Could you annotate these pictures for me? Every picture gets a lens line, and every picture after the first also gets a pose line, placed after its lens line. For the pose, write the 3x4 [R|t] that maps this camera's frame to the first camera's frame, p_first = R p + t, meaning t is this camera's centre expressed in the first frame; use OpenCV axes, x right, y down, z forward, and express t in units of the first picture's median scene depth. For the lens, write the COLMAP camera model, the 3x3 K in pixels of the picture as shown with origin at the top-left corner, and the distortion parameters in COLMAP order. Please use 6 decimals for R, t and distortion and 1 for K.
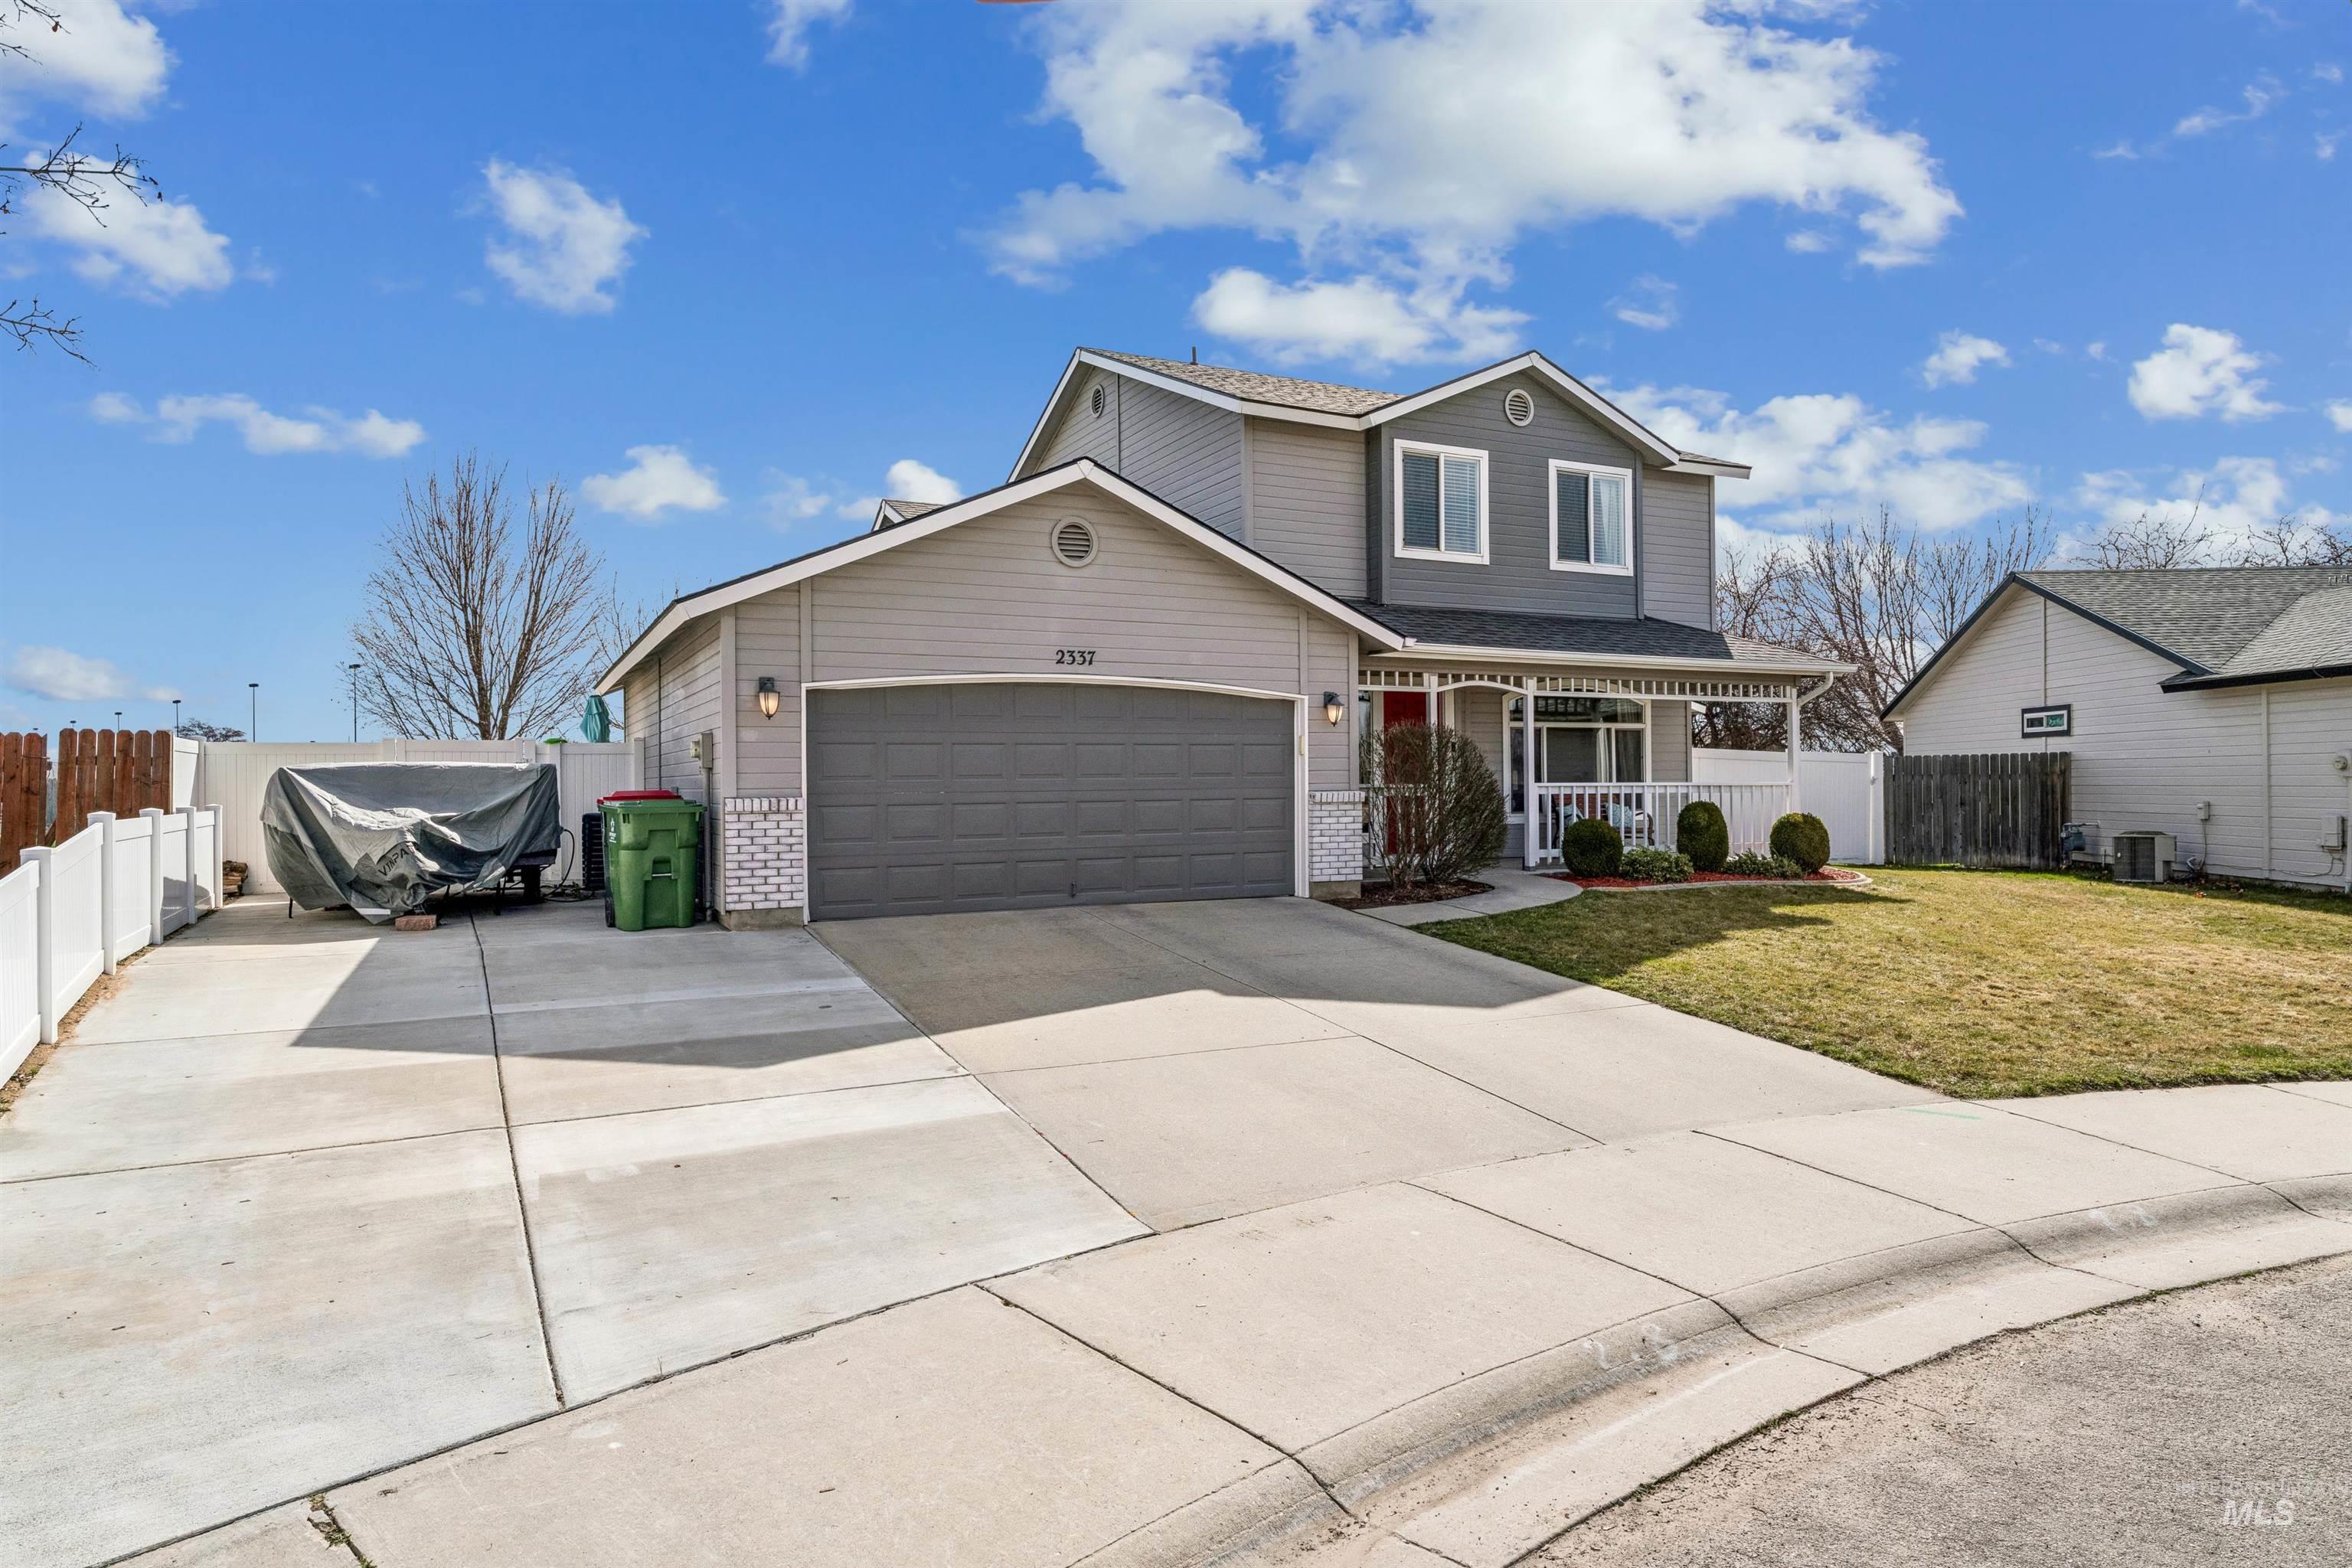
lens RADIAL K [[1378.1, 0, 1174.4], [0, 1378.1, 780.3], [0, 0, 1]] dist [-0.002344, -0.000263]
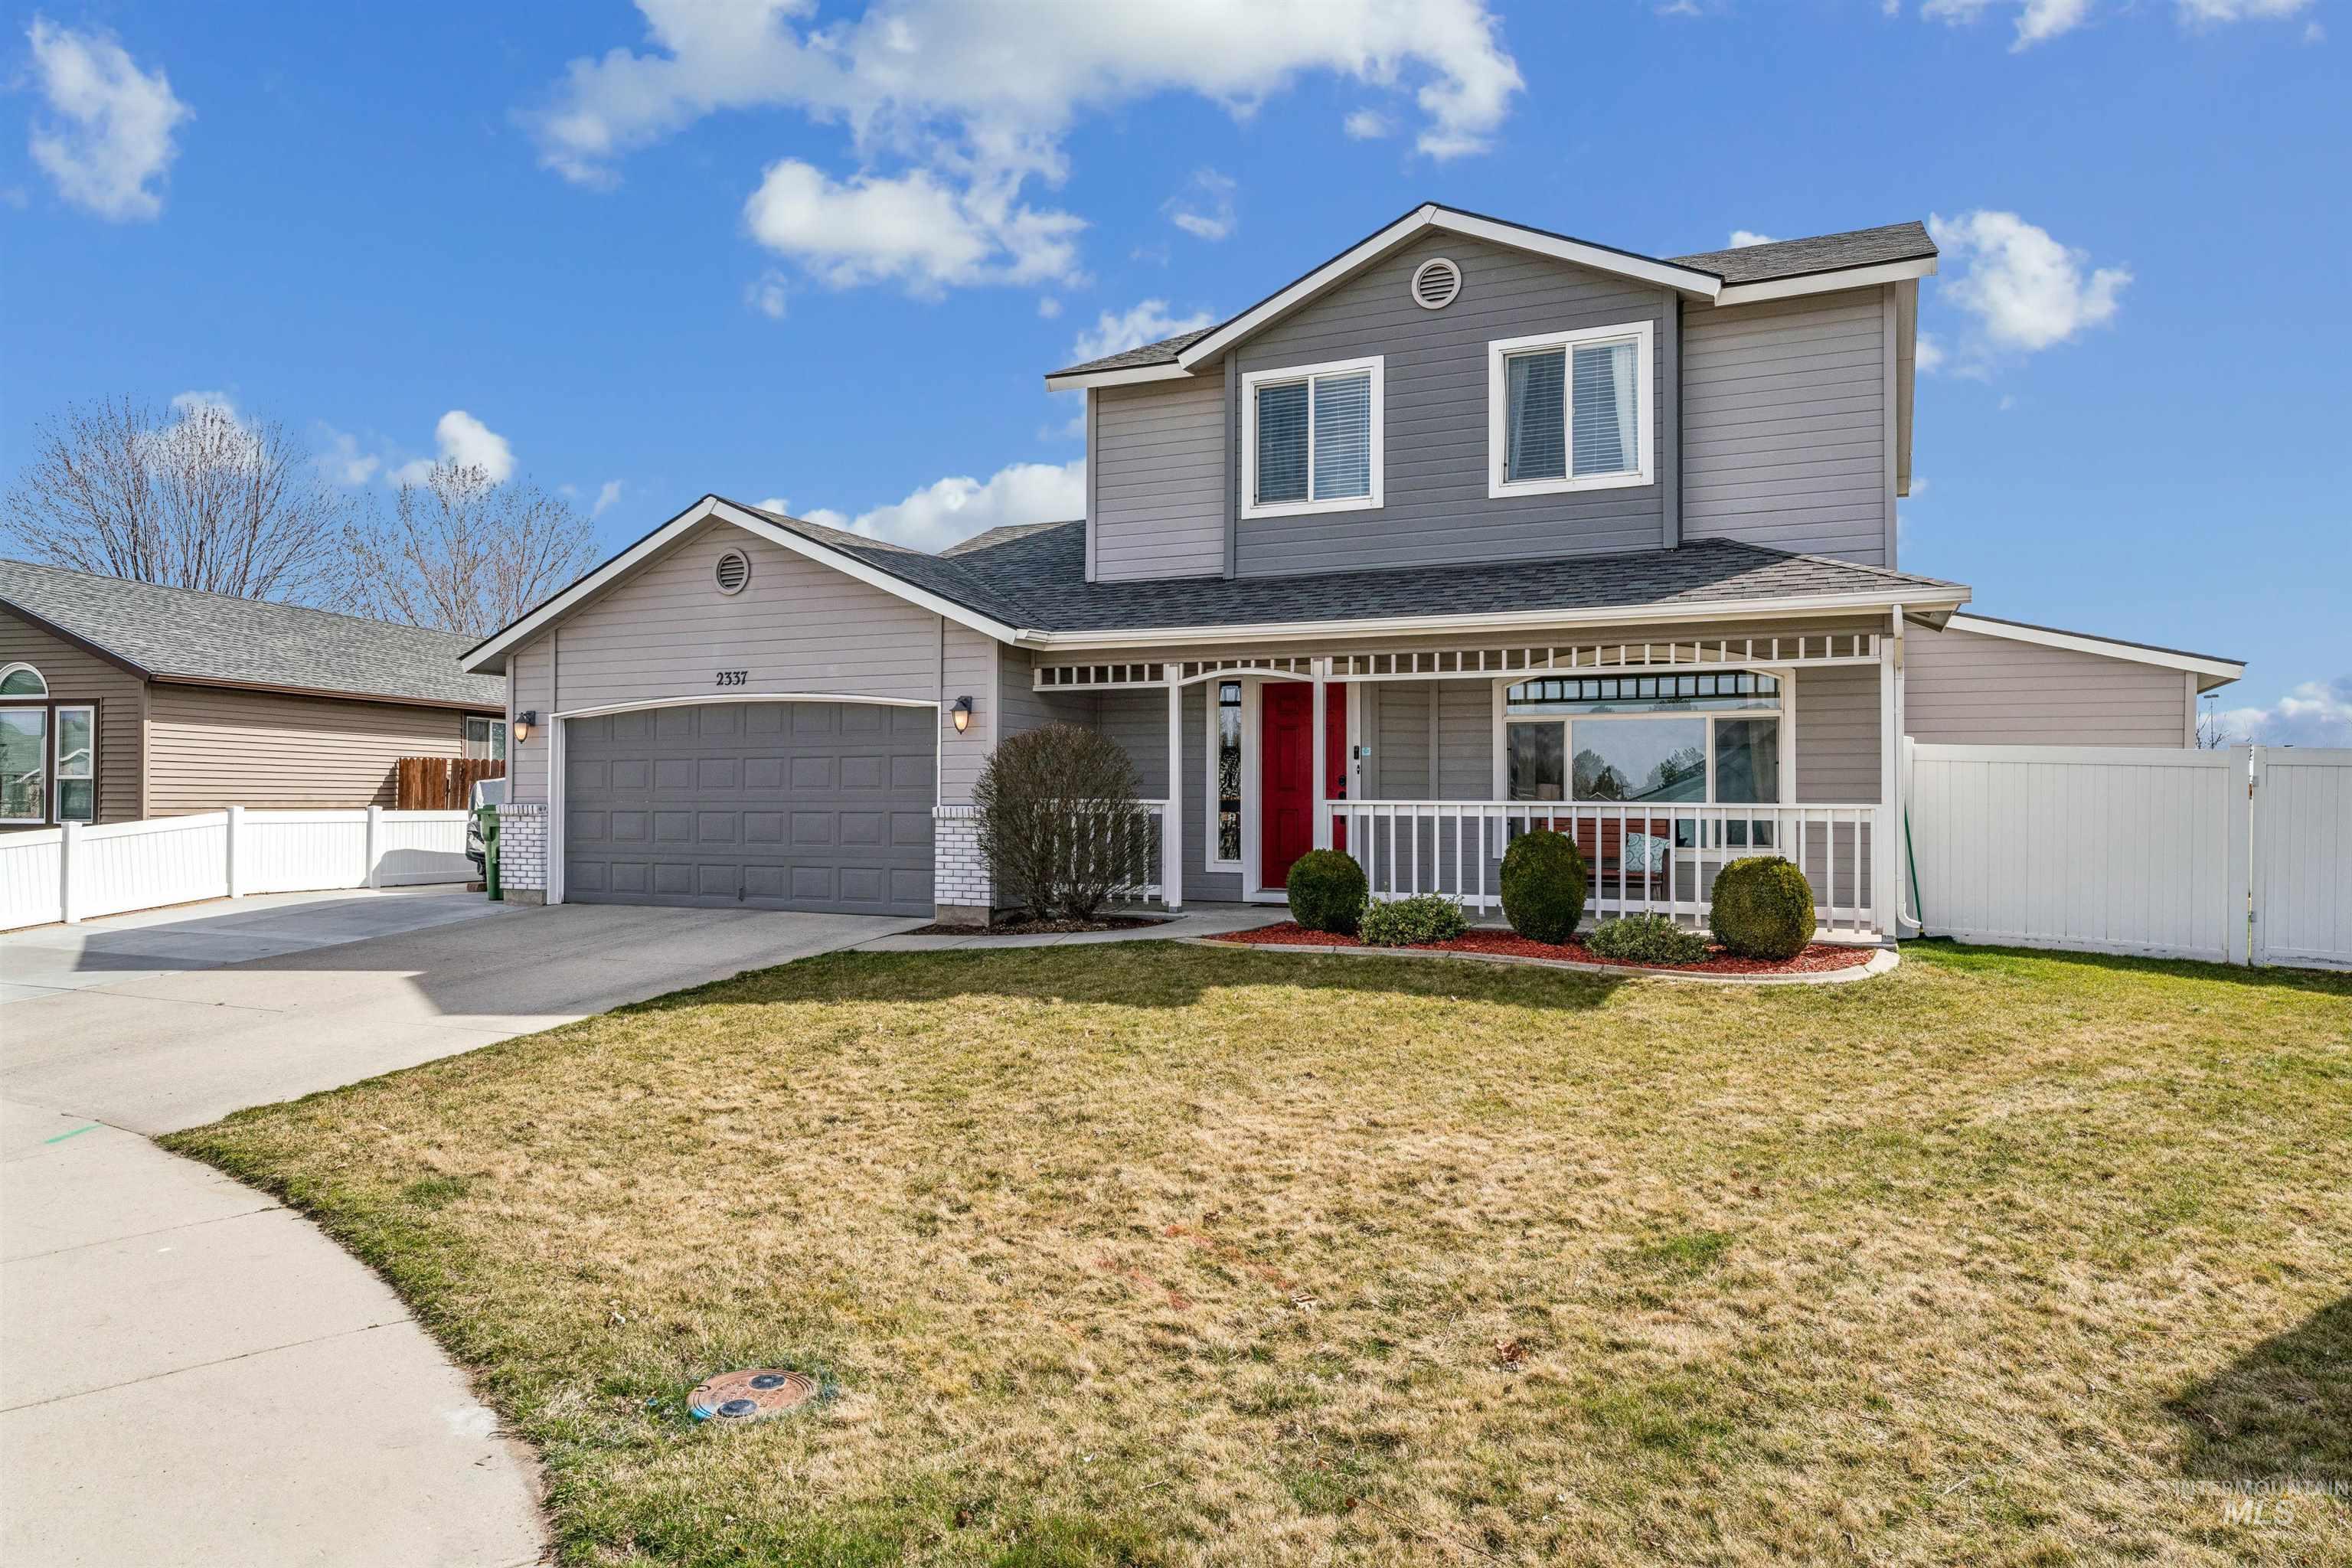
lens RADIAL K [[1491.0, 0, 1177.2], [0, 1491.0, 790.9], [0, 0, 1]] dist [-0.000473, -0.000794]
pose [[0.618127, 0.004952, -0.786062, 0.867627], [-0.004629, 0.999986, 0.002660, -0.004648], [0.786064, 0.001994, 0.618141, 0.449084]]
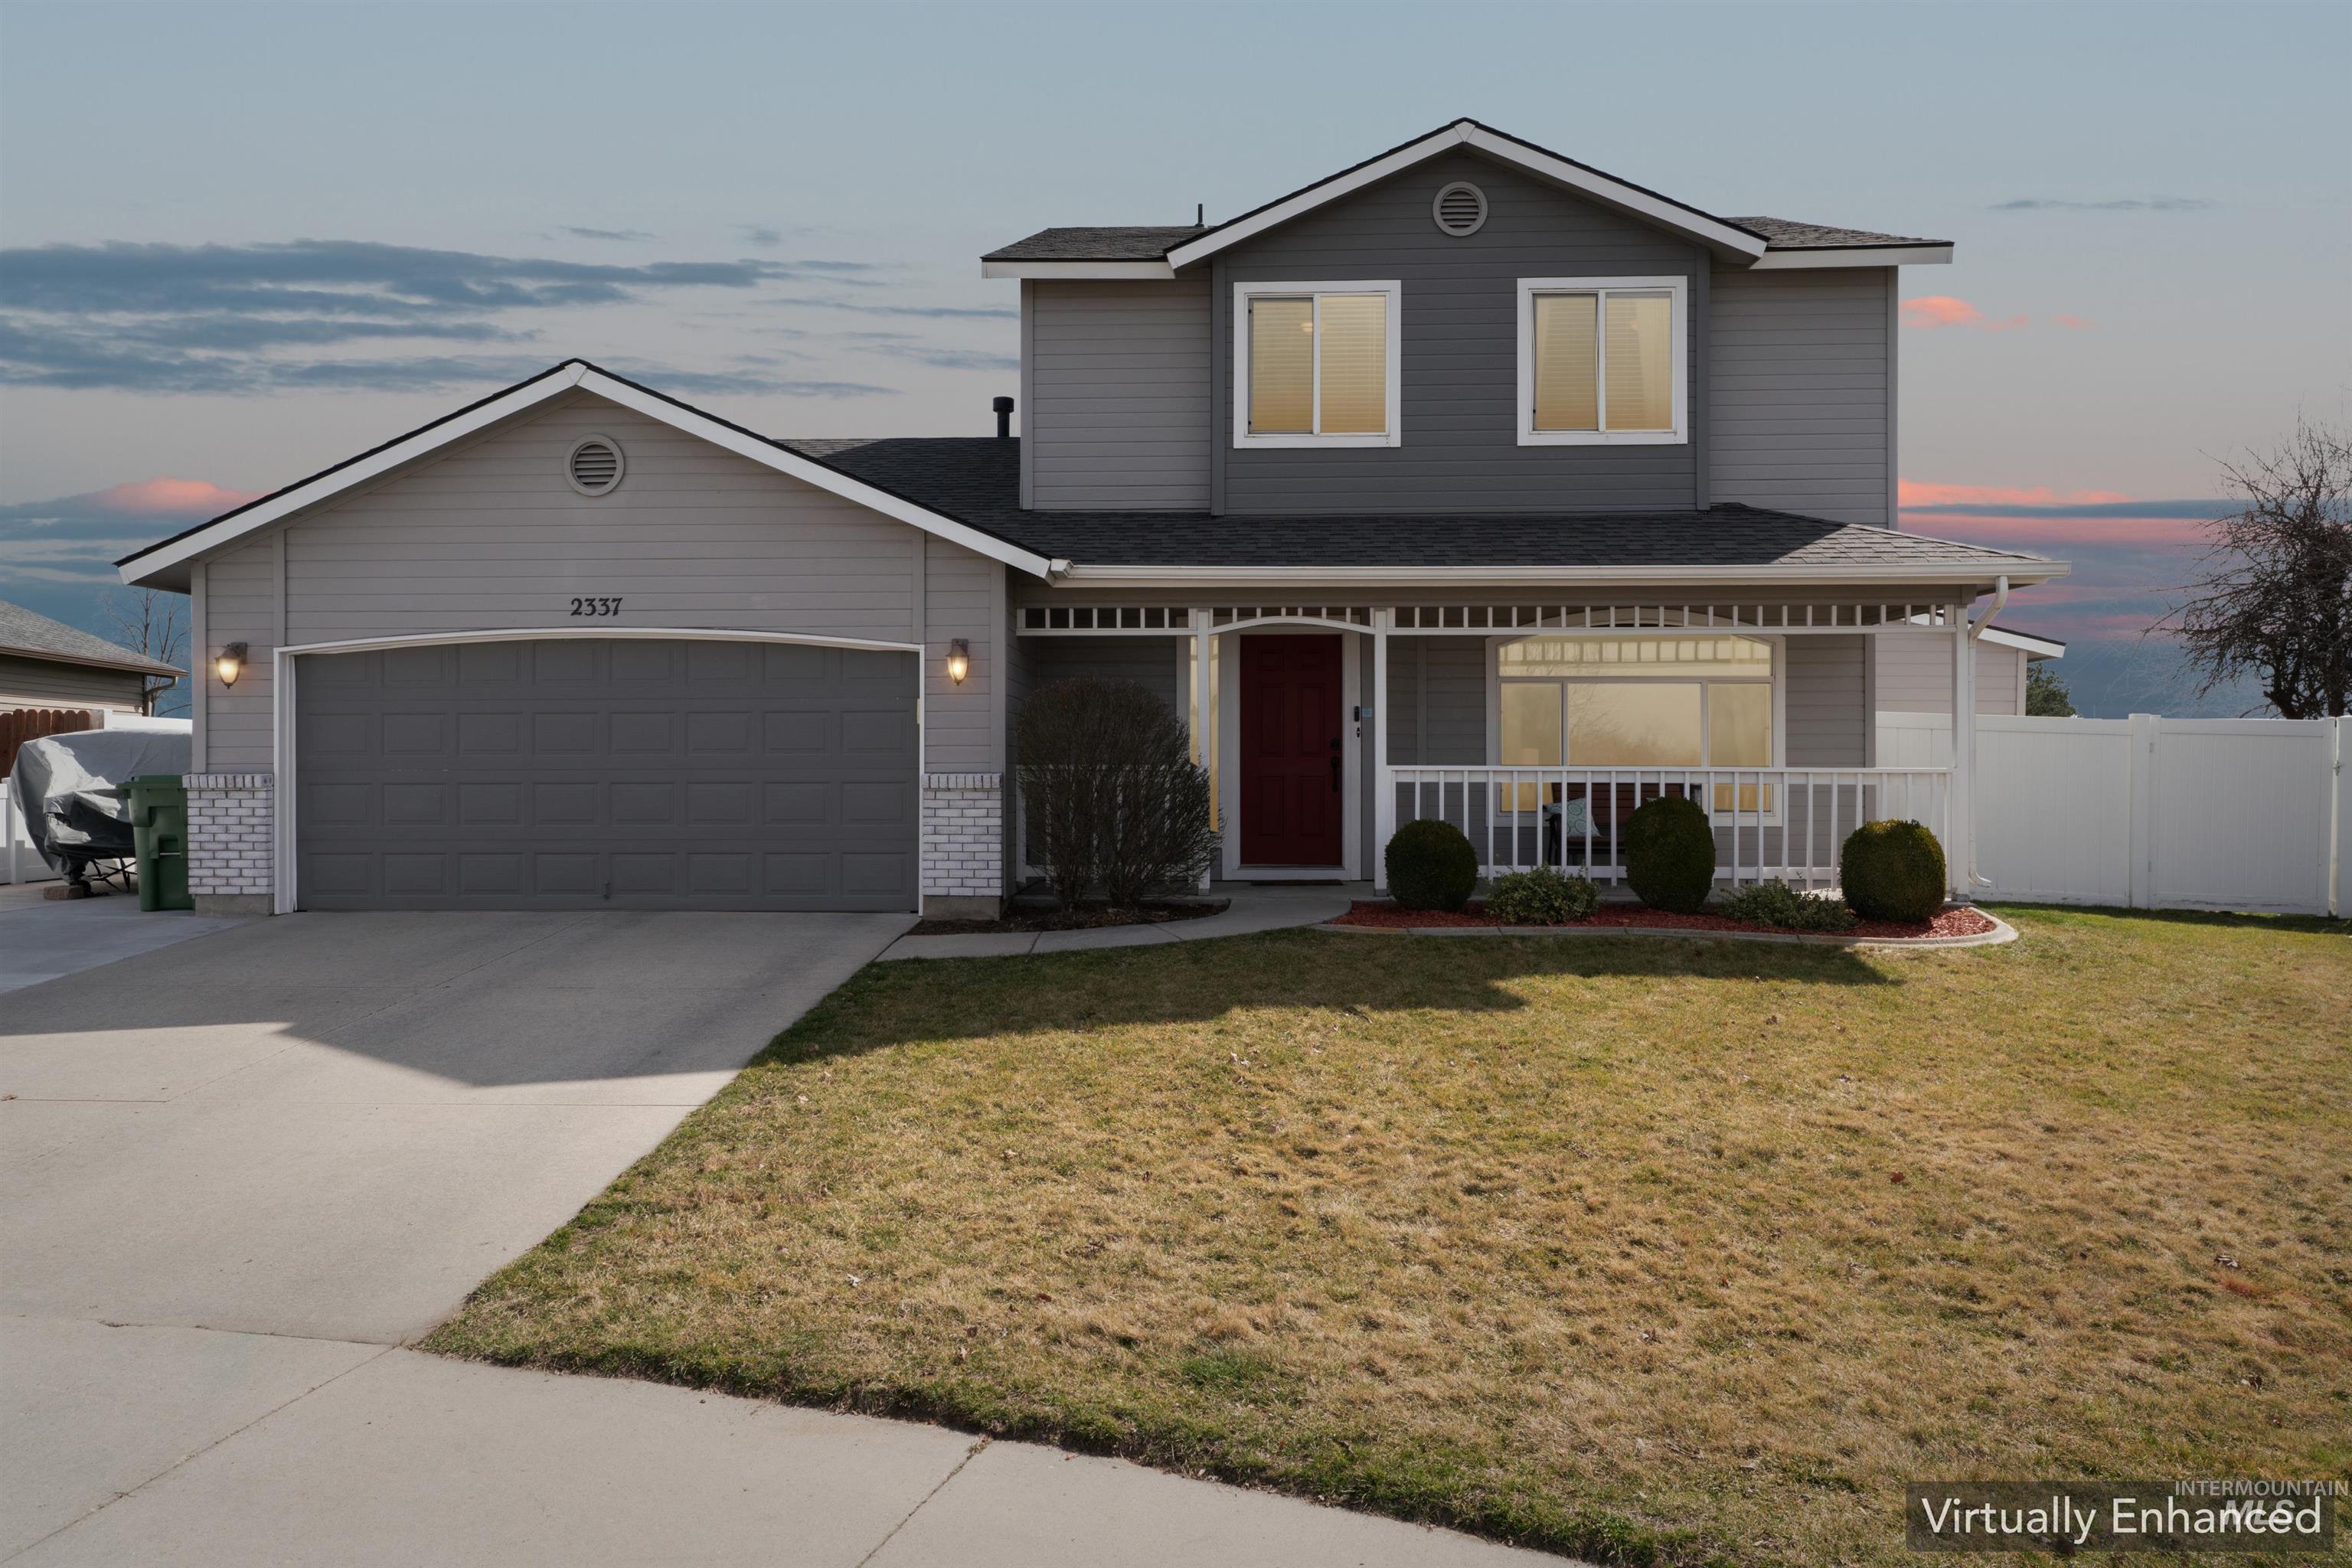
lens RADIAL K [[1532.4, 0, 1177.3], [0, 1532.4, 775.5], [0, 0, 1]] dist [-0.000717, 0.000253]
pose [[0.874505, 0.012237, -0.484862, 0.548347], [-0.005583, 0.999869, 0.015164, -0.003793], [0.484984, -0.010554, 0.874459, 0.301349]]
